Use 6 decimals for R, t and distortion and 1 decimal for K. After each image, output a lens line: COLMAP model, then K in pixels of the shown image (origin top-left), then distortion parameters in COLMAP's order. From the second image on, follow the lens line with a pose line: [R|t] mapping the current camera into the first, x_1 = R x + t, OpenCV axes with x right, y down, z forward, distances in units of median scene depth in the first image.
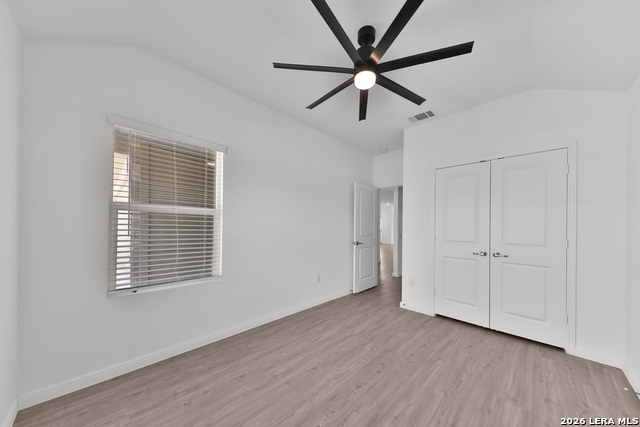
lens RADIAL K [[217.5, 0, 325.1], [0, 217.5, 224.3], [0, 0, 1]] dist [0.004176, -0.002356]
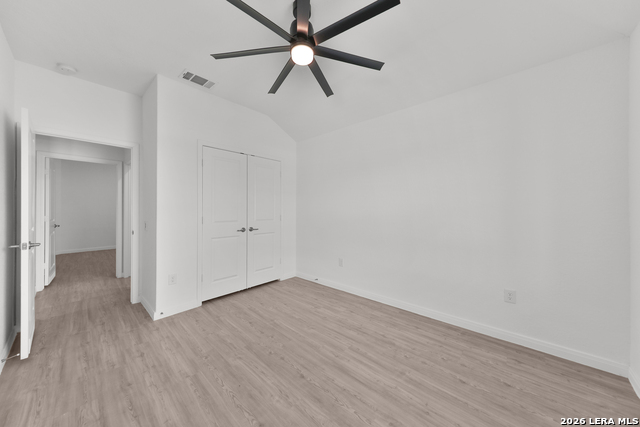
lens RADIAL K [[217.5, 0, 324.3], [0, 217.5, 209.4], [0, 0, 1]] dist [0.004176, -0.002356]
pose [[-0.054493, -0.014052, 0.998415, -0.598903], [-0.006895, 0.999882, 0.013697, 0.000903], [-0.998490, -0.006137, -0.054583, 0.725097]]
